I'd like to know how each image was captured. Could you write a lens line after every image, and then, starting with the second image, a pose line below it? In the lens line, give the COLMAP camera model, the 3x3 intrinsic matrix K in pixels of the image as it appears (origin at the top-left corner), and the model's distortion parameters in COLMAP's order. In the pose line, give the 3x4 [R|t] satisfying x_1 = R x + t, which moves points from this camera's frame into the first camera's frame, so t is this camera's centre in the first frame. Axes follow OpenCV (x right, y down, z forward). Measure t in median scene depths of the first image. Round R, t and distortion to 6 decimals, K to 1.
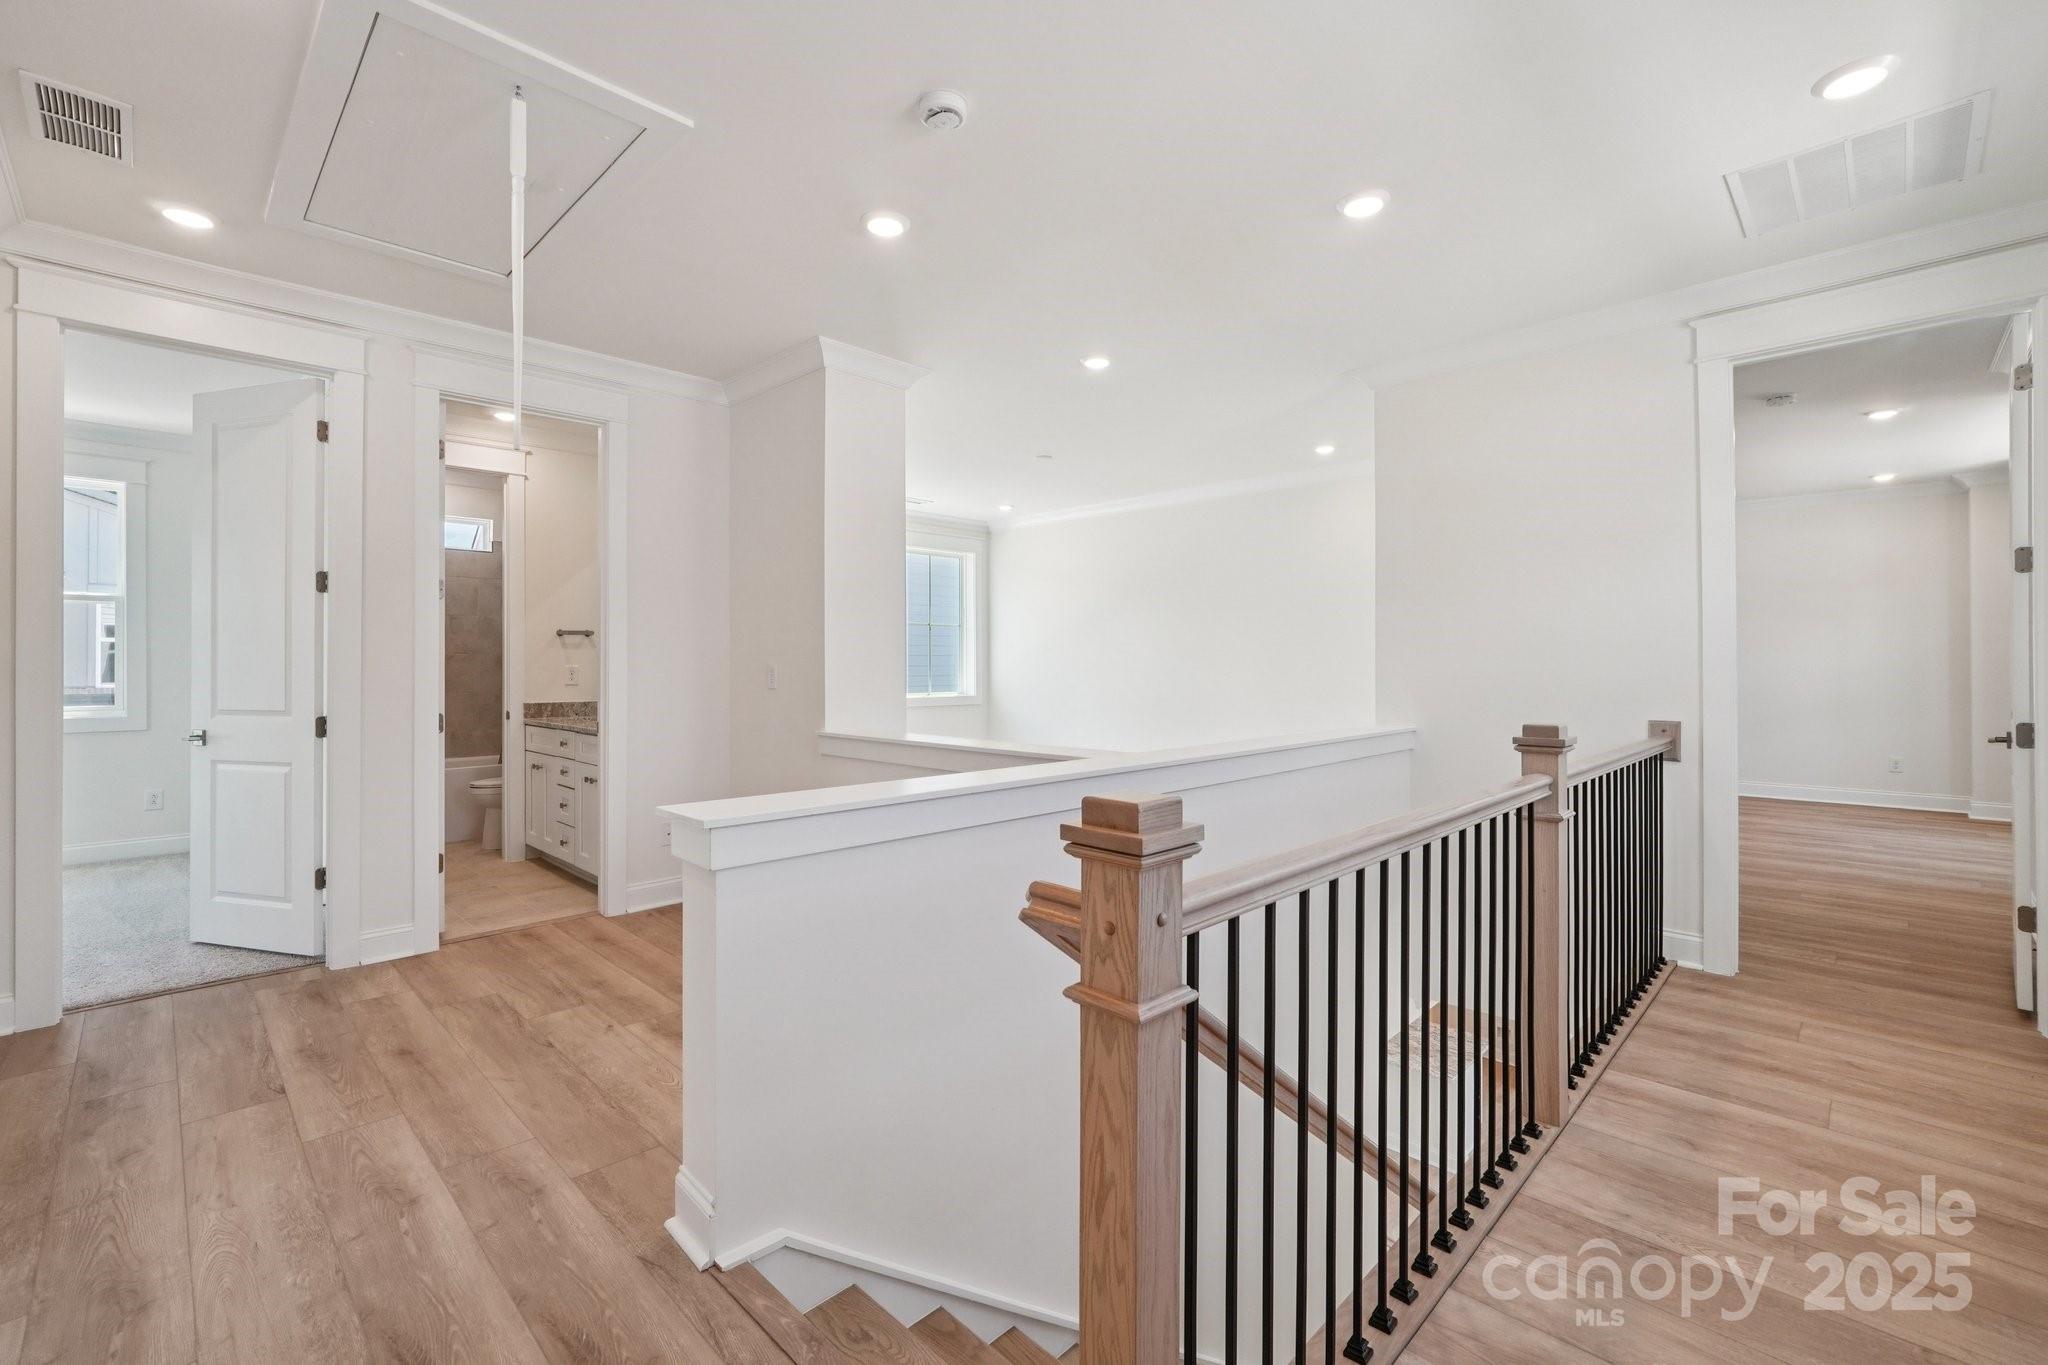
lens RADIAL K [[869.0, 0, 1021.8], [0, 869.0, 677.4], [0, 0, 1]] dist [-0.000115, 0.000104]
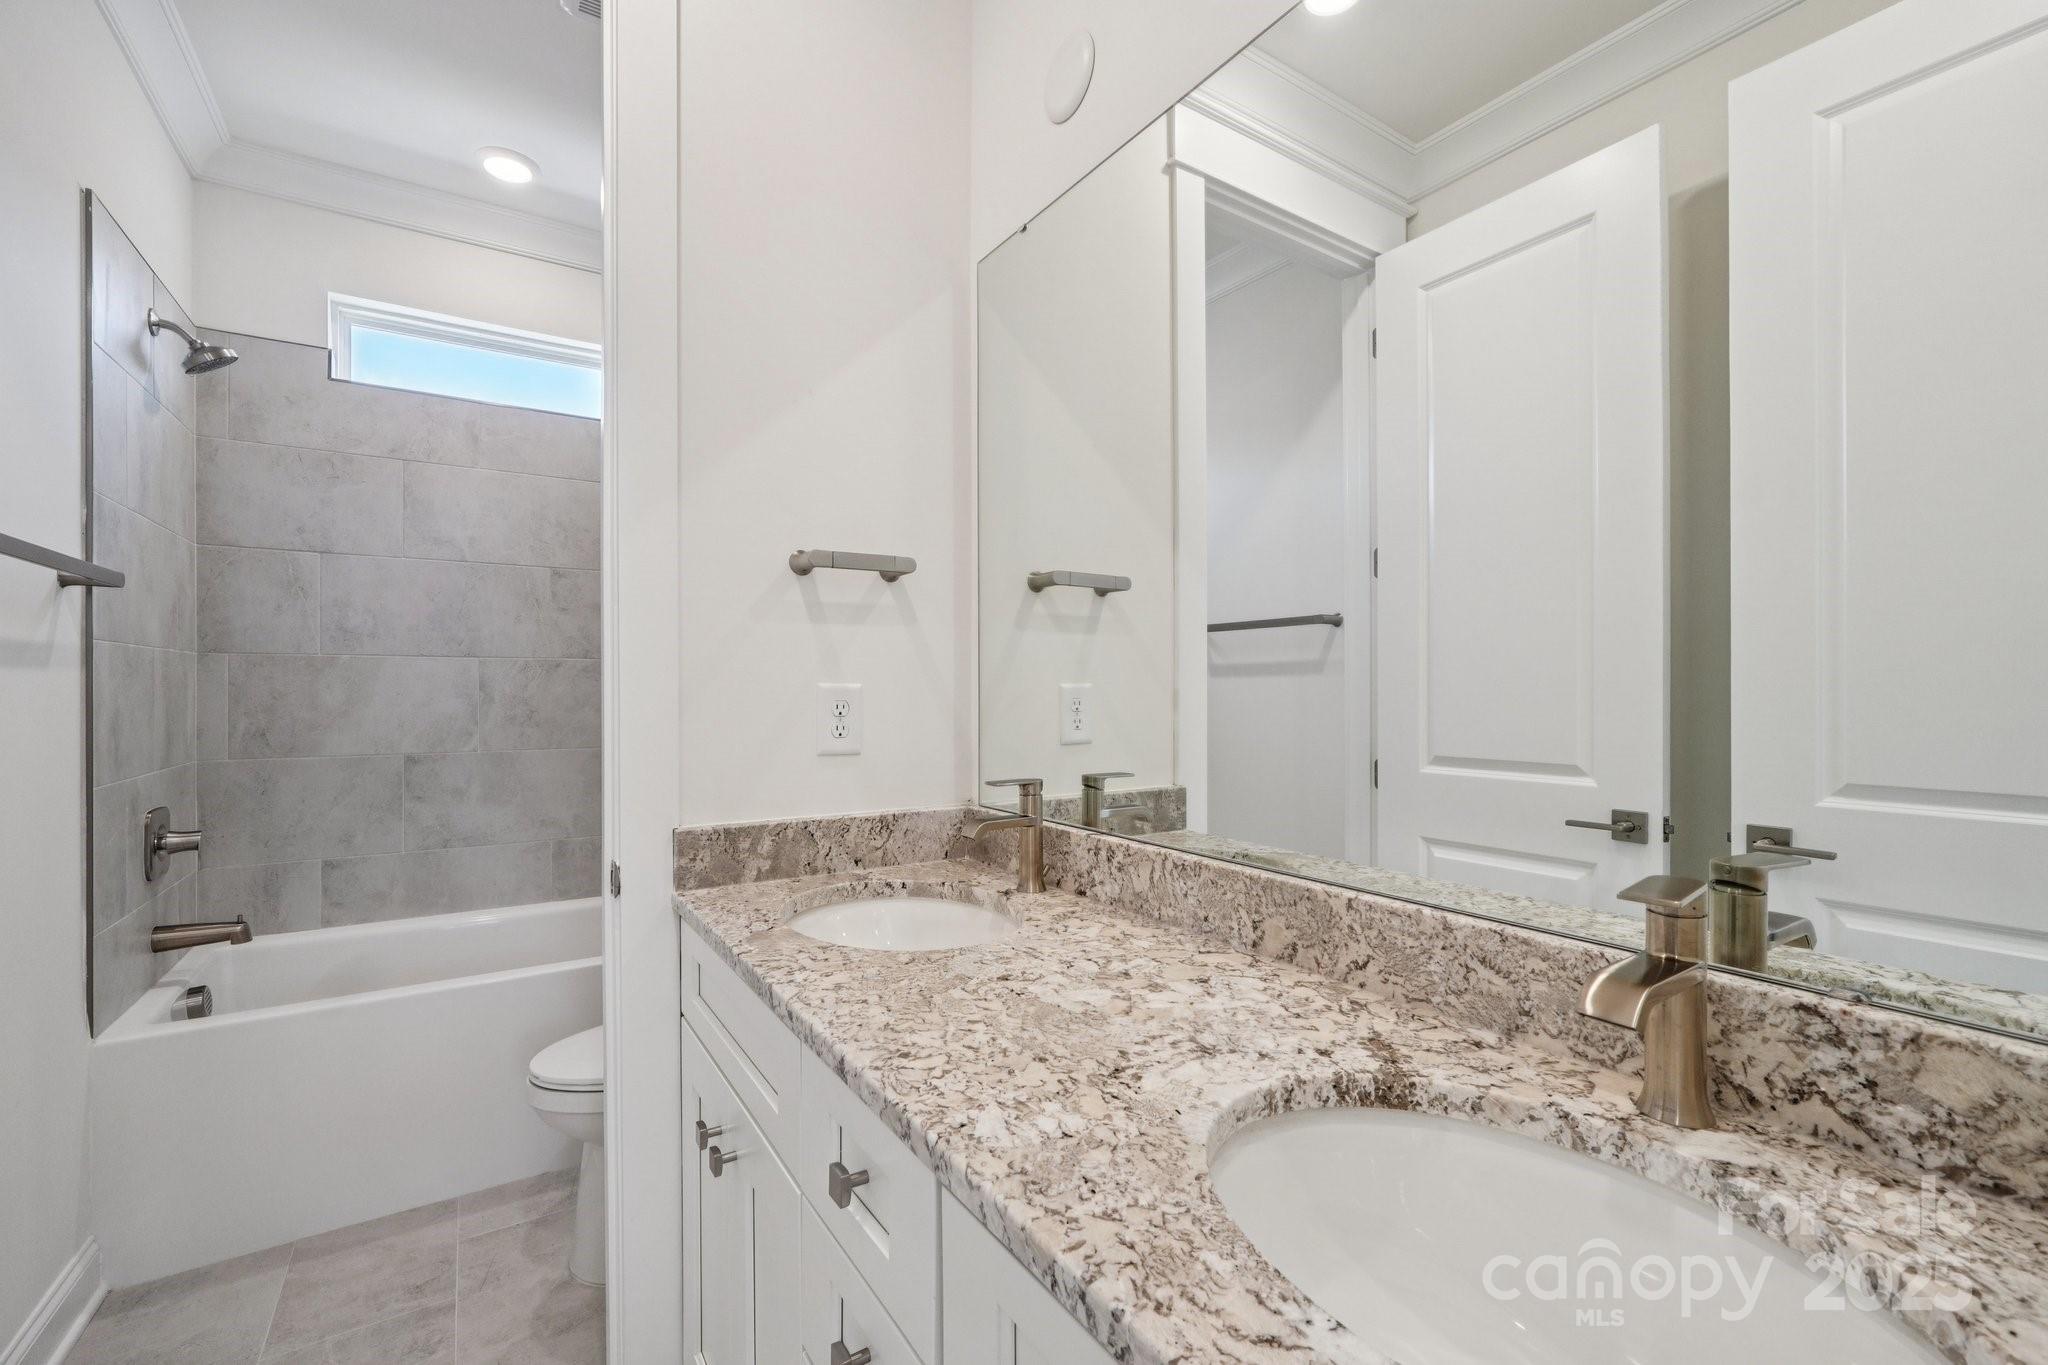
lens RADIAL K [[869.0, 0, 1028.5], [0, 869.0, 688.2], [0, 0, 1]] dist [-0.000115, 0.000104]
pose [[0.996115, -0.004287, -0.087962, -0.438785], [0.004030, 0.999987, -0.003105, -0.011257], [0.087975, 0.002739, 0.996119, 0.740793]]
